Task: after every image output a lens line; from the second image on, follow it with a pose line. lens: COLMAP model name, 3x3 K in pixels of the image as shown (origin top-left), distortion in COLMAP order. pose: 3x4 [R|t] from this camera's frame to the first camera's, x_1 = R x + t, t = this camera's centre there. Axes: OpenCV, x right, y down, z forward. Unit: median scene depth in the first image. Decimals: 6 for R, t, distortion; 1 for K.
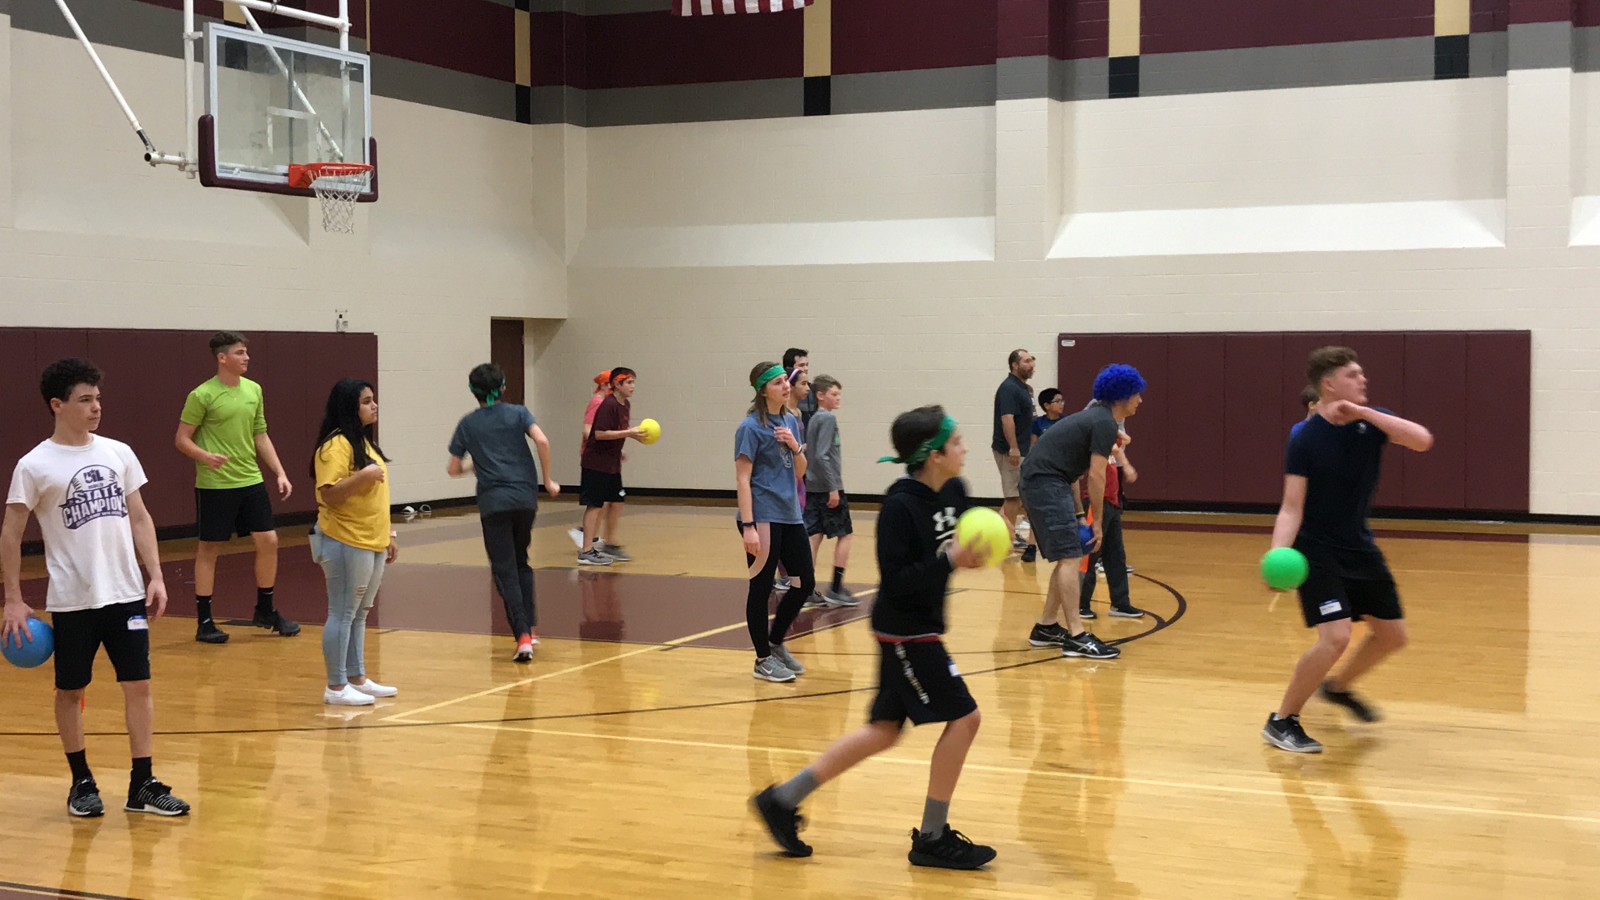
lens RADIAL K [[2154.9, 0, 791.5], [0, 2154.9, 422.7], [0, 0, 1]] dist [0.060918, 0.000000]
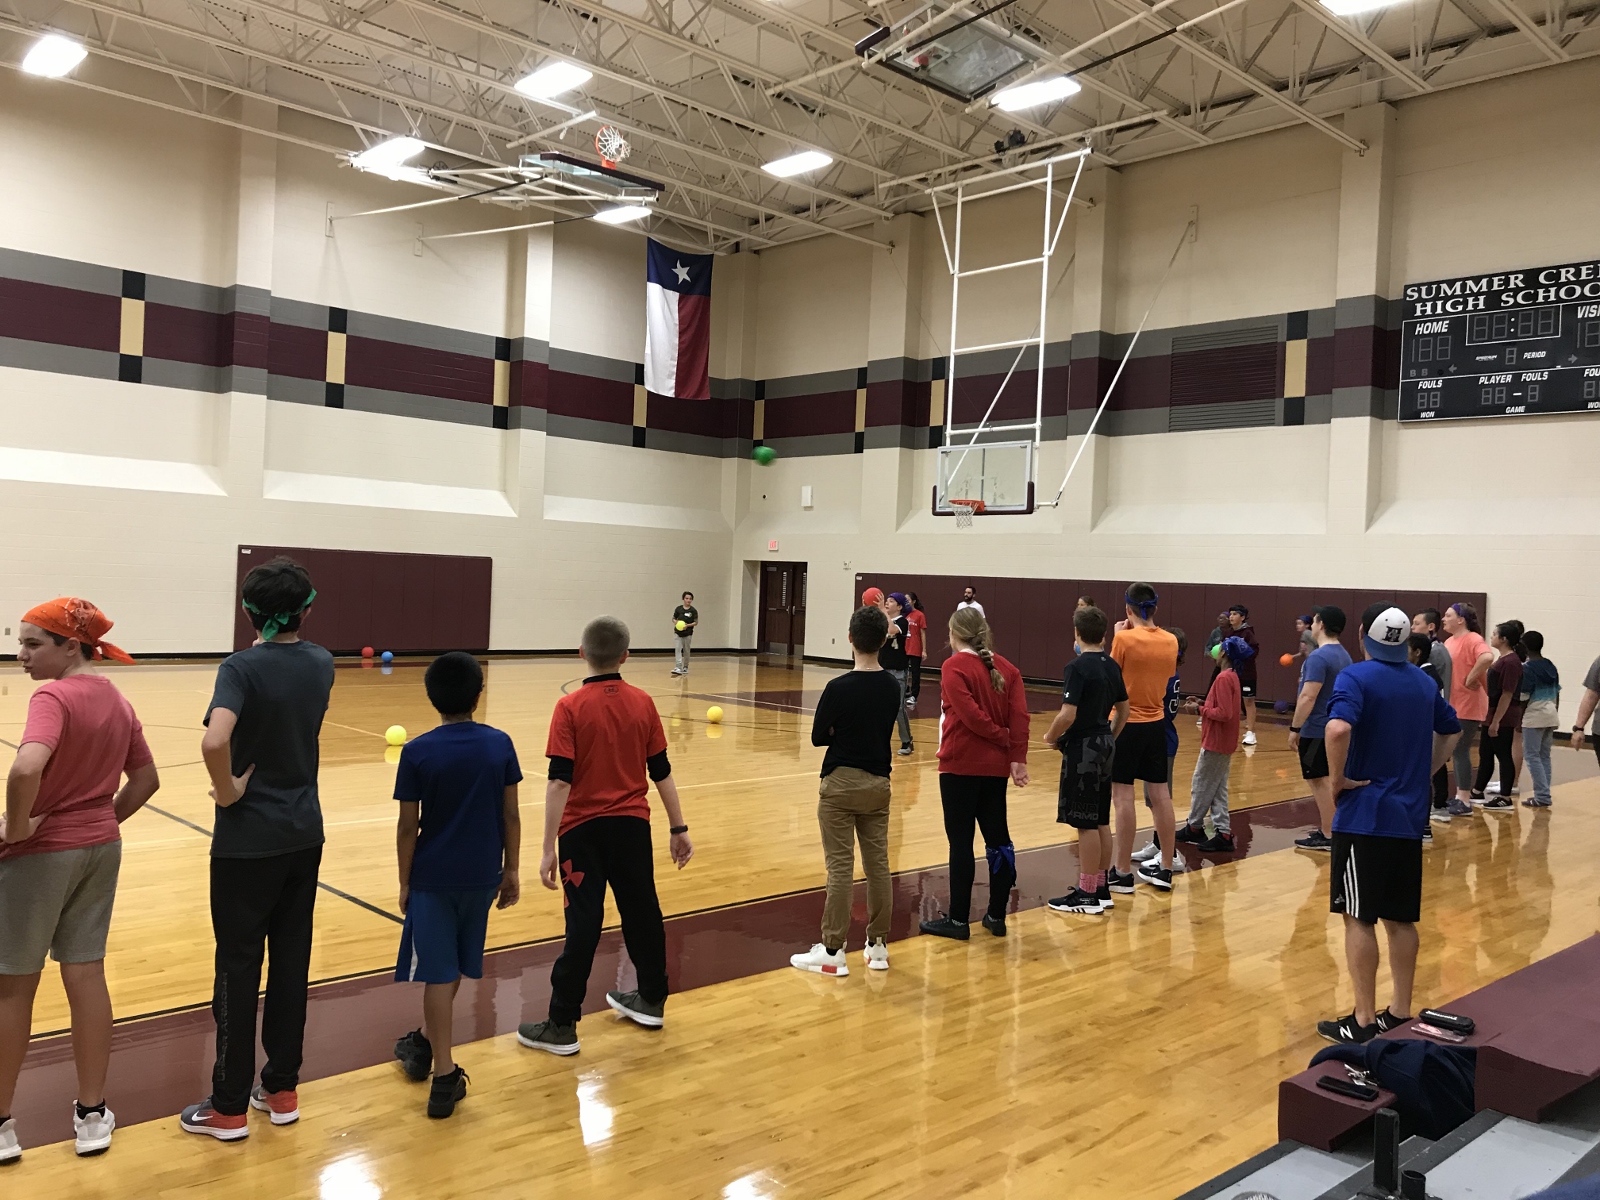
lens RADIAL K [[1307.2, 0, 803.5], [0, 1307.2, 592.0], [0, 0, 1]] dist [0.015532, -0.013649]
pose [[0.353925, 0.008793, 0.935233, -0.658434], [-0.012710, 0.999909, -0.004591, -0.009247], [-0.935188, -0.010262, 0.354004, 0.308421]]
